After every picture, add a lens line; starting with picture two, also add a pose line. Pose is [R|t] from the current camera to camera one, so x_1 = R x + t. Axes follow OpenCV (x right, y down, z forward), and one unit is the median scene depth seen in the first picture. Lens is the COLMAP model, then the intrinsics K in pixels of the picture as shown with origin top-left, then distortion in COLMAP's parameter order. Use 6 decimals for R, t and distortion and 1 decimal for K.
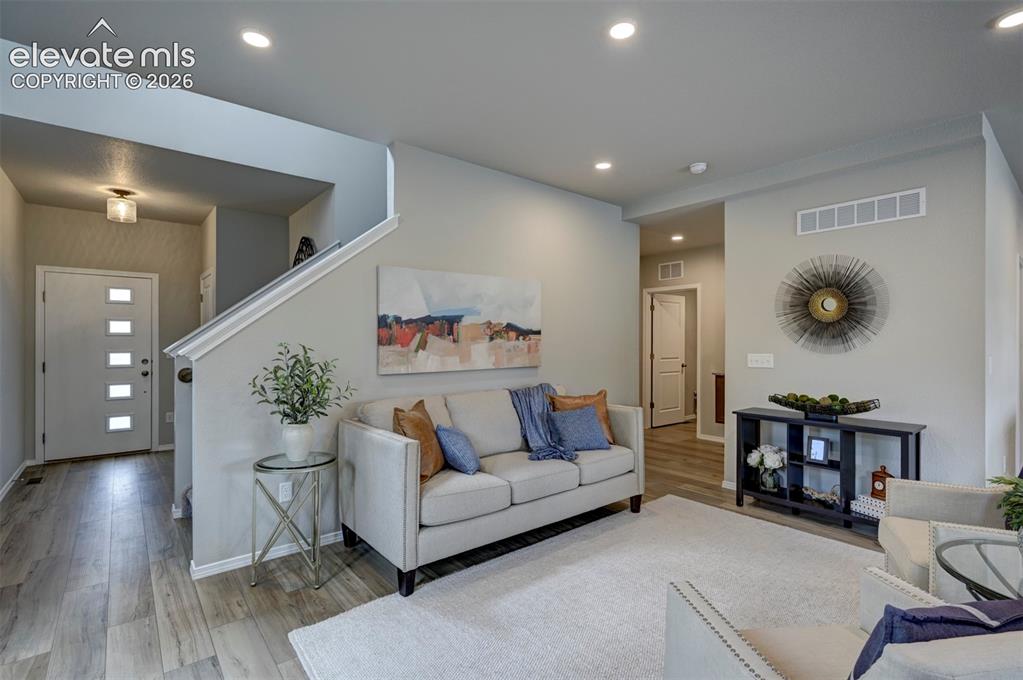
lens RADIAL K [[479.2, 0, 513.2], [0, 479.2, 340.1], [0, 0, 1]] dist [-0.002223, 0.001530]
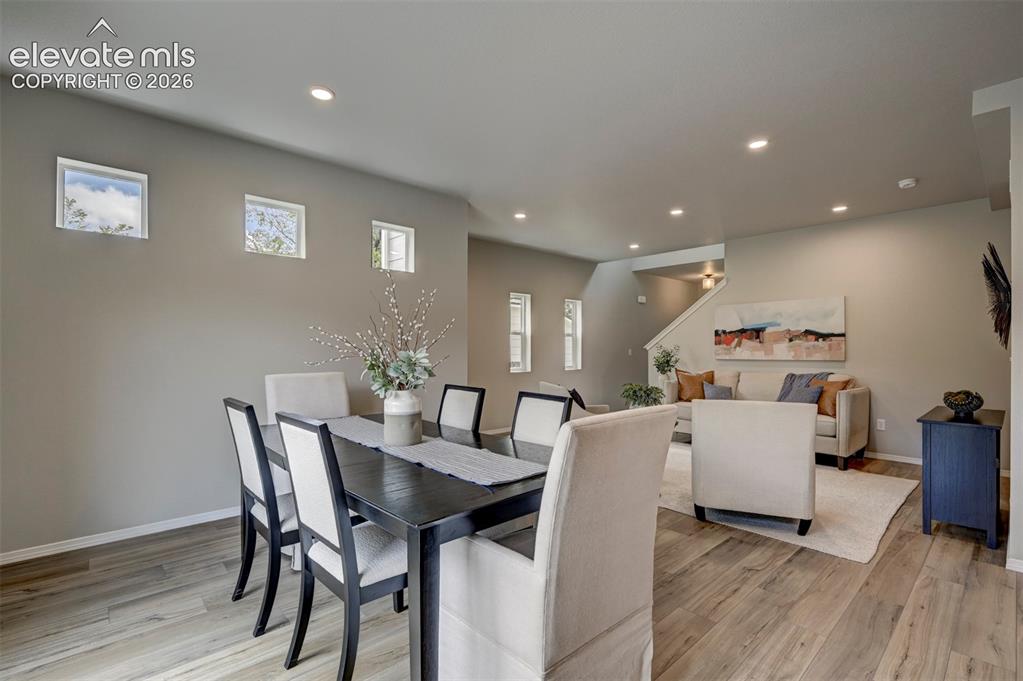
lens RADIAL K [[452.8, 0, 509.9], [0, 452.8, 342.6], [0, 0, 1]] dist [-0.001109, -0.000650]
pose [[0.043959, -0.016486, -0.998897, 1.412377], [-0.002862, 0.999858, -0.016627, 0.031731], [0.999029, 0.003590, 0.043906, 0.032519]]
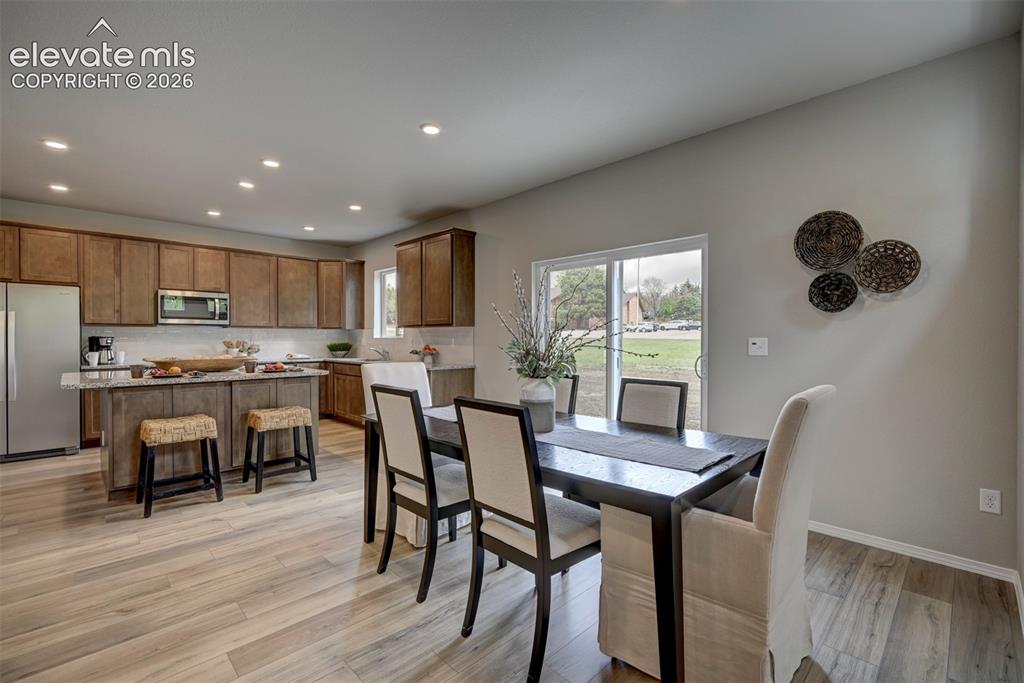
lens RADIAL K [[453.3, 0, 510.4], [0, 453.3, 343.6], [0, 0, 1]] dist [-0.001109, -0.000650]
pose [[-0.077907, -0.014567, 0.996854, 0.213394], [-0.001845, 0.999894, 0.014467, 0.027348], [-0.996959, -0.000712, -0.077926, 0.005487]]
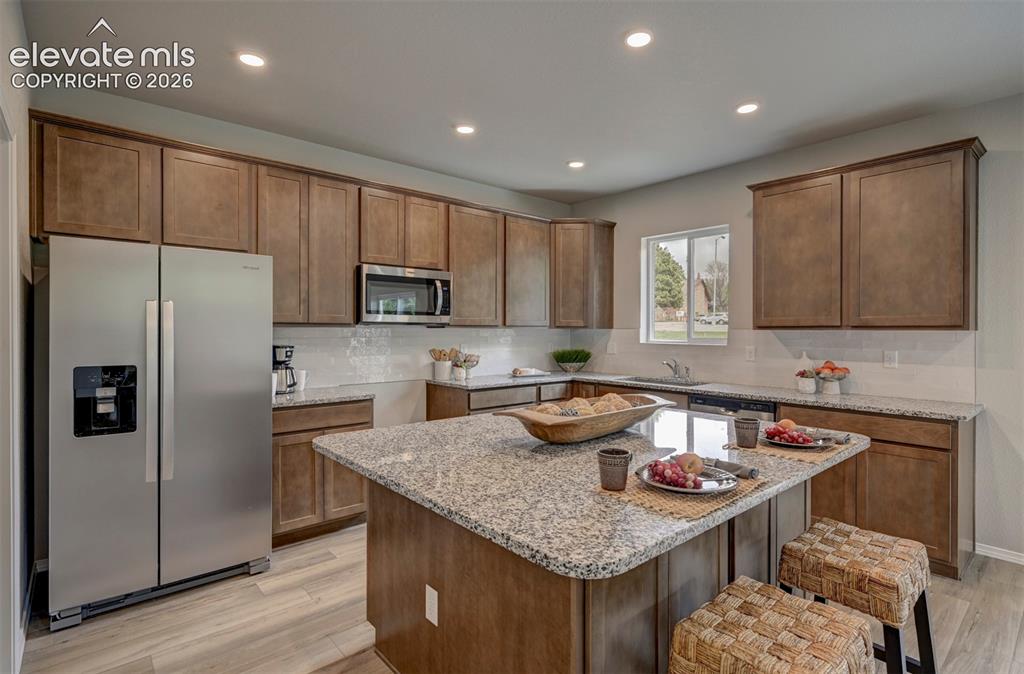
lens RADIAL K [[499.0, 0, 518.3], [0, 499.0, 331.7], [0, 0, 1]] dist [-0.000342, -0.000207]
pose [[-0.021195, -0.006221, 0.999756, 0.809771], [-0.005106, 0.999968, 0.006114, -0.002988], [-0.999762, -0.004975, -0.021226, 0.744371]]
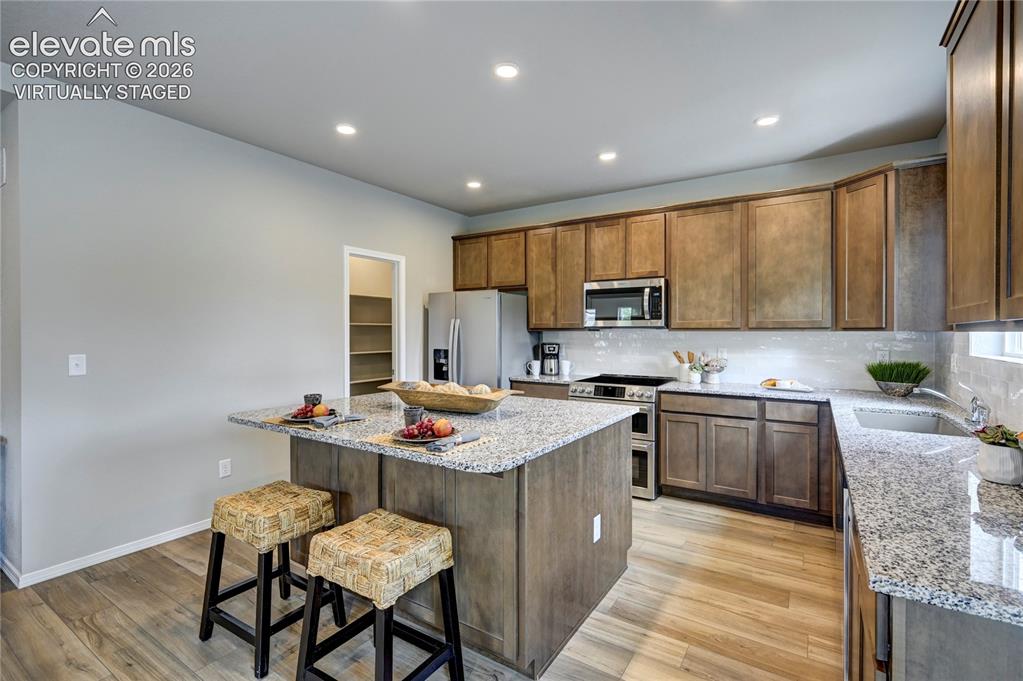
lens RADIAL K [[467.6, 0, 521.8], [0, 467.6, 334.5], [0, 0, 1]] dist [-0.001173, -0.000417]
pose [[0.951114, -0.002242, 0.308833, 1.247641], [0.000227, 0.999978, 0.006558, -0.002701], [-0.308841, -0.006167, 0.951094, -0.029970]]
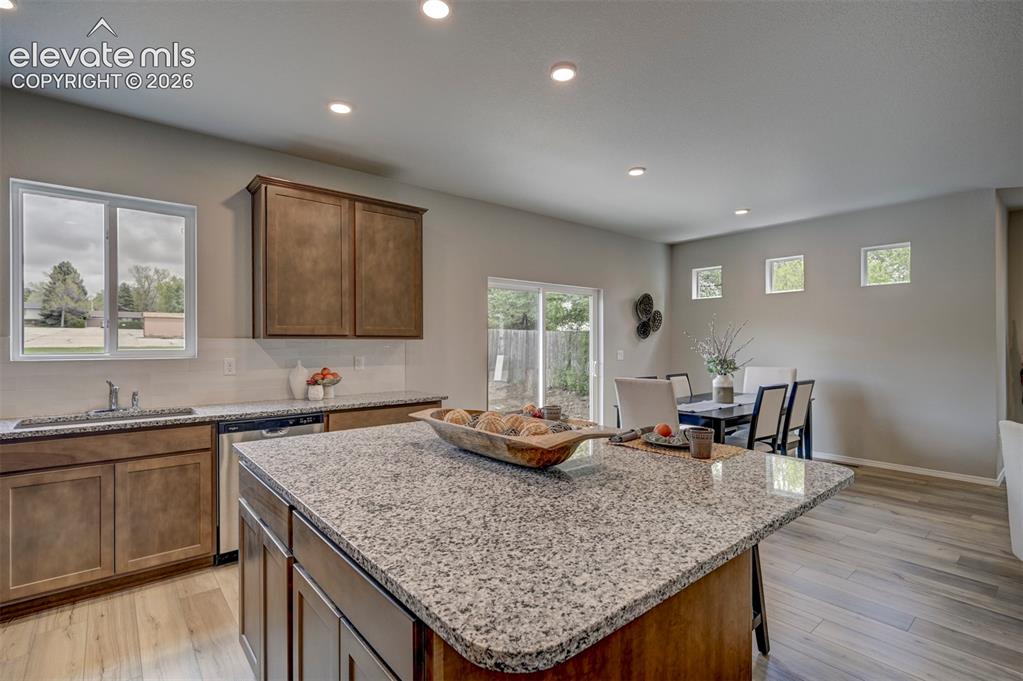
lens RADIAL K [[485.2, 0, 515.9], [0, 485.2, 343.9], [0, 0, 1]] dist [-0.000336, 0.000173]
pose [[-0.999865, -0.001418, -0.016359, 1.345373], [-0.001435, 0.999998, 0.001018, 0.004940], [0.016357, 0.001042, -0.999866, 1.118142]]
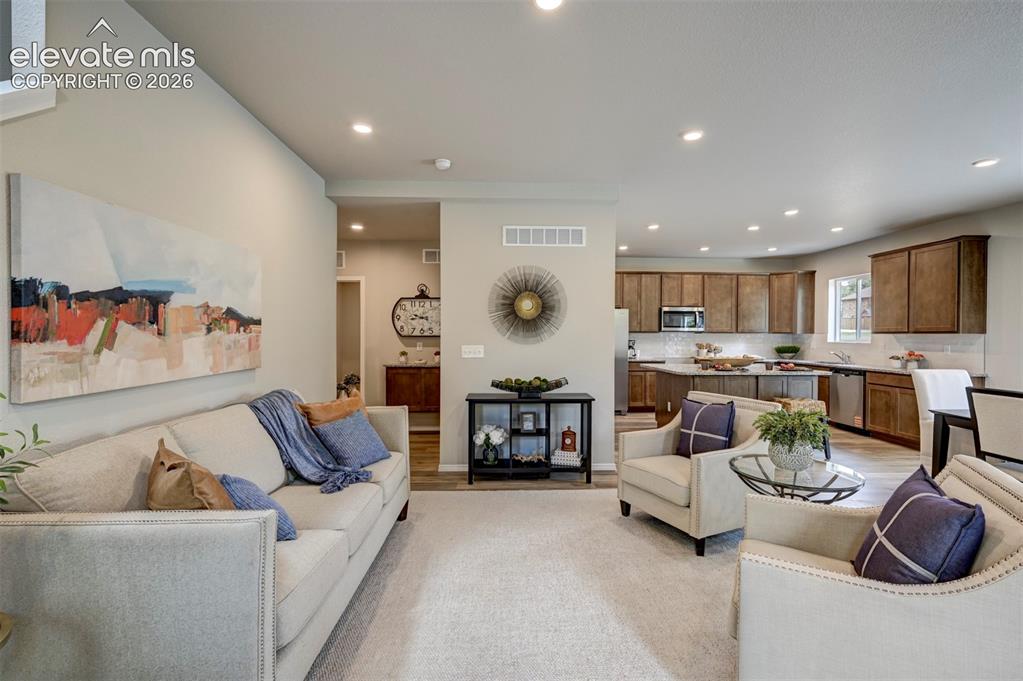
lens RADIAL K [[454.4, 0, 515.1], [0, 454.4, 339.0], [0, 0, 1]] dist [-0.002950, 0.000245]
pose [[0.608048, -0.007187, 0.793868, -0.294379], [-0.003043, 0.999931, 0.011383, 0.001211], [-0.793894, -0.009337, 0.607984, 0.290614]]
